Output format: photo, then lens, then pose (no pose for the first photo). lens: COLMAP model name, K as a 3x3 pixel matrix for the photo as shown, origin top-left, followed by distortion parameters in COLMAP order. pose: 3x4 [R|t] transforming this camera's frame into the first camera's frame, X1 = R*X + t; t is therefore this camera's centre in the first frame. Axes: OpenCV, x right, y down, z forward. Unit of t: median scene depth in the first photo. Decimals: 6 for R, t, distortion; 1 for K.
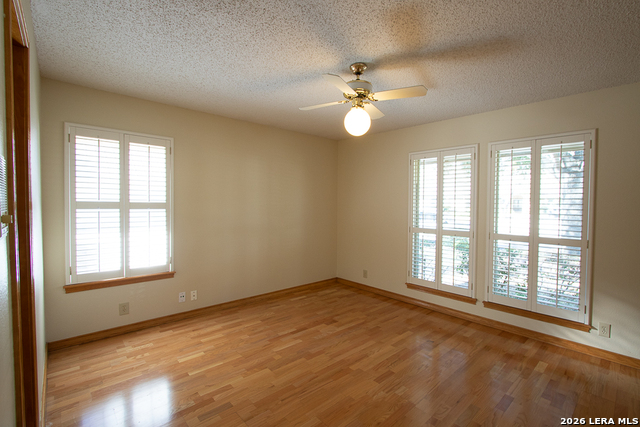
lens RADIAL K [[296.2, 0, 331.9], [0, 296.2, 211.1], [0, 0, 1]] dist [-0.014272, 0.000910]
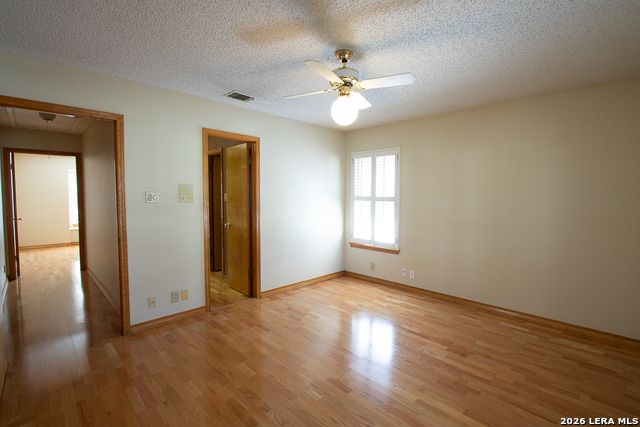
lens RADIAL K [[296.2, 0, 331.9], [0, 296.2, 211.1], [0, 0, 1]] dist [-0.014272, 0.000910]
pose [[0.045340, 0.041556, -0.998107, 0.768201], [-0.034926, 0.998590, 0.039989, -0.008409], [0.998361, 0.033047, 0.046728, 0.662422]]
